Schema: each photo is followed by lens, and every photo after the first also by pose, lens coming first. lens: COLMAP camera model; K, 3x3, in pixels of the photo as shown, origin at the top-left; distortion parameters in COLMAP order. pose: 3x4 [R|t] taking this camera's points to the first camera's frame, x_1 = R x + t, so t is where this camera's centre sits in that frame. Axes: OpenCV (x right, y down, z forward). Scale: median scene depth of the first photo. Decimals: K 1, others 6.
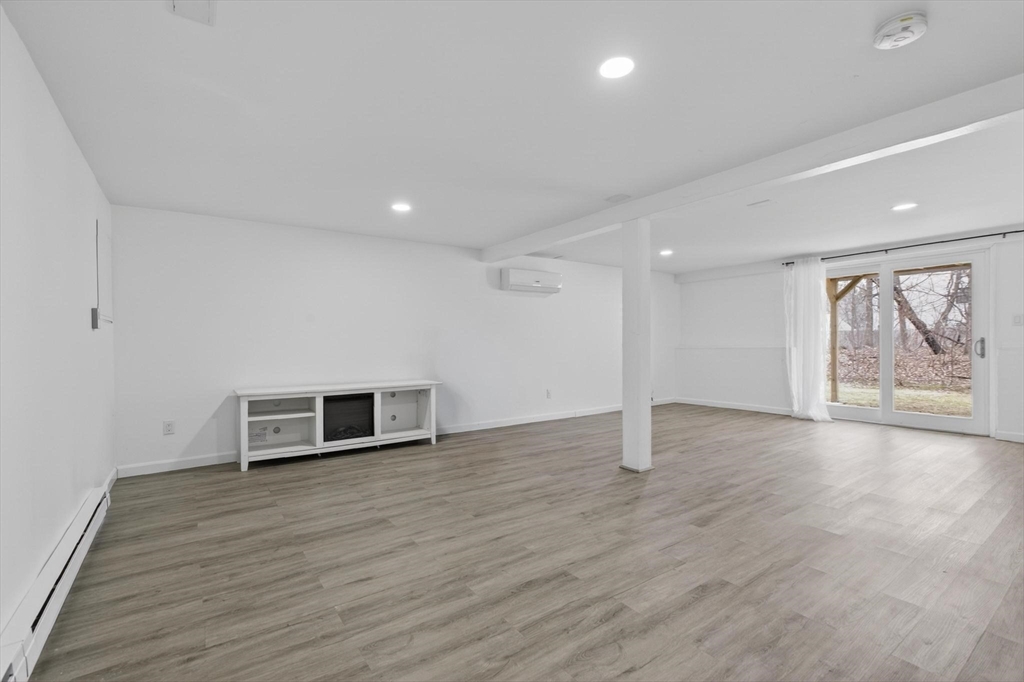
lens RADIAL K [[456.5, 0, 514.1], [0, 456.5, 342.4], [0, 0, 1]] dist [-0.004347, 0.000115]
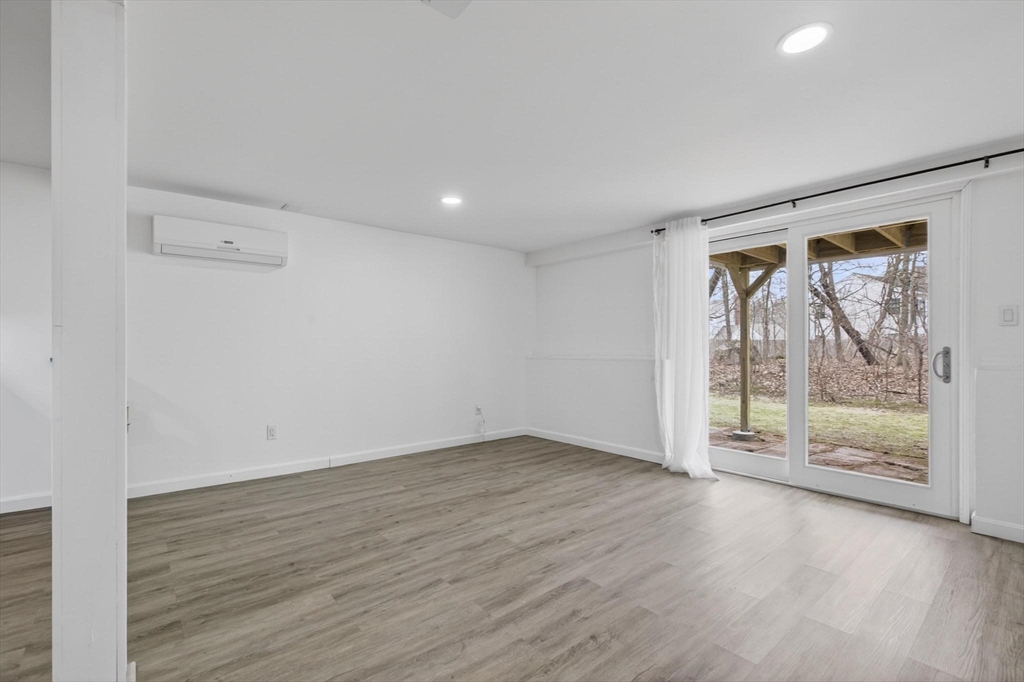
lens RADIAL K [[456.5, 0, 509.8], [0, 456.5, 344.1], [0, 0, 1]] dist [-0.004347, 0.000115]
pose [[0.996813, 0.011209, 0.078984, 0.159909], [-0.010429, 0.999893, -0.010282, -0.001025], [-0.079090, 0.009425, 0.996823, 0.173381]]
